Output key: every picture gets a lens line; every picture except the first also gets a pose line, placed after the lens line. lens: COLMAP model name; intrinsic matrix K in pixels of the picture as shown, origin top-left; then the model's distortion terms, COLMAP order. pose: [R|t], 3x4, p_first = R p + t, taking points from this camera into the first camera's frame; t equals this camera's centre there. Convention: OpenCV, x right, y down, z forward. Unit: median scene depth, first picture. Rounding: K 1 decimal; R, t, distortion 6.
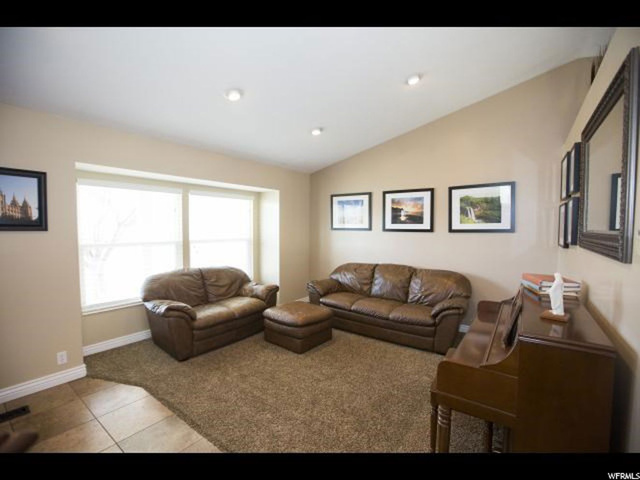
lens RADIAL K [[288.8, 0, 320.0], [0, 288.8, 240.0], [0, 0, 1]] dist [-0.026444, 0.000900]
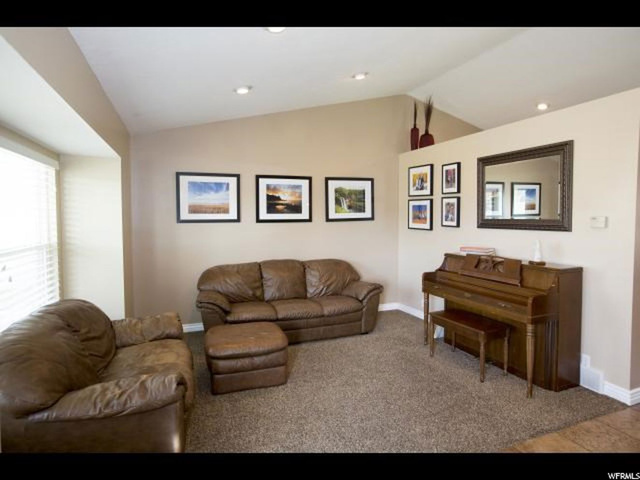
lens RADIAL K [[368.8, 0, 320.1], [0, 368.8, 234.5], [0, 0, 1]] dist [-0.005137, -0.000183]
pose [[0.548655, -0.051836, 0.834440, -0.637014], [0.049014, 0.998354, 0.029791, -0.020679], [-0.834611, 0.024554, 0.550292, 0.288834]]
